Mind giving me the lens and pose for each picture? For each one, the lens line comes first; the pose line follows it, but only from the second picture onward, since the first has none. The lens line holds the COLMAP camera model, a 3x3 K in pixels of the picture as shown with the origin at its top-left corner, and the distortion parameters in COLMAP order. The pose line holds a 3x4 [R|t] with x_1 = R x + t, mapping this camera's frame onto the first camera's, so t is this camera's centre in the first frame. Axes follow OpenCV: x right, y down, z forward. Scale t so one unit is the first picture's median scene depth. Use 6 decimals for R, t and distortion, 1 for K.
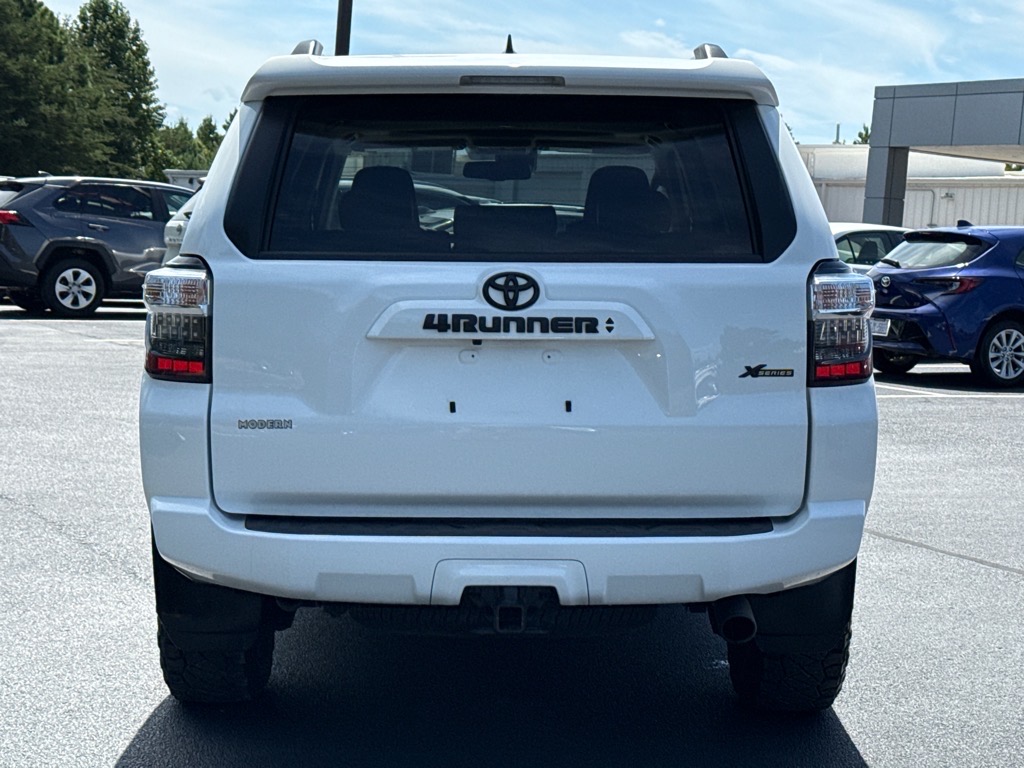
lens RADIAL K [[1681.4, 0, 509.5], [0, 1681.4, 384.8], [0, 0, 1]] dist [0.054343, 0.000000]
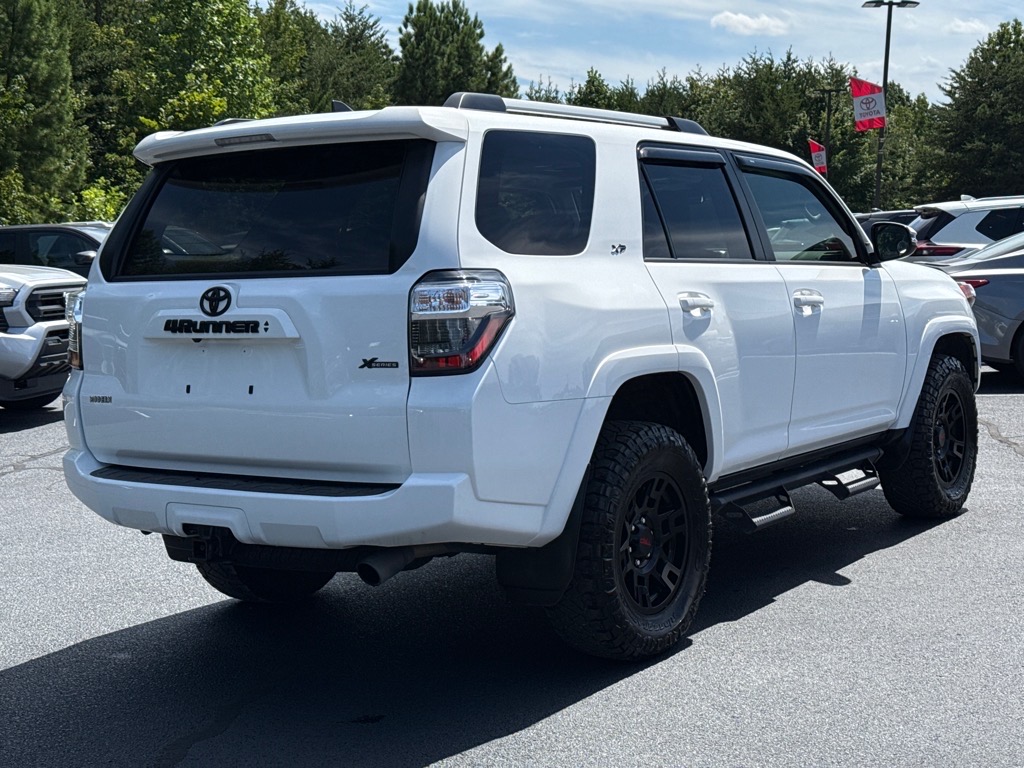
lens RADIAL K [[1502.9, 0, 513.9], [0, 1502.9, 381.7], [0, 0, 1]] dist [-0.047772, 0.000000]
pose [[0.839805, 0.011435, -0.542768, 0.834468], [-0.013668, 0.999907, -0.000082, 0.003980], [0.542717, 0.007487, 0.839882, 0.142054]]
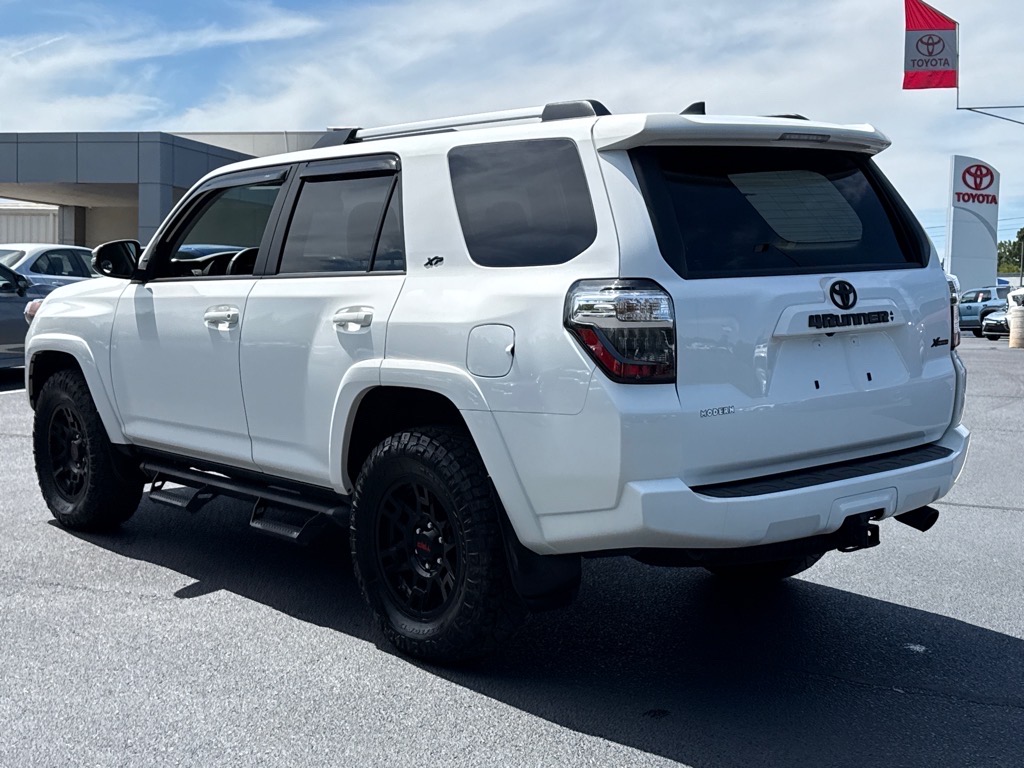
lens RADIAL K [[1371.4, 0, 515.8], [0, 1371.4, 382.8], [0, 0, 1]] dist [0.111393, 0.000000]
pose [[0.740072, -0.086952, 0.666882, -0.934396], [0.089152, 0.995540, 0.030868, -0.043095], [-0.666592, 0.036609, 0.744523, 0.355410]]
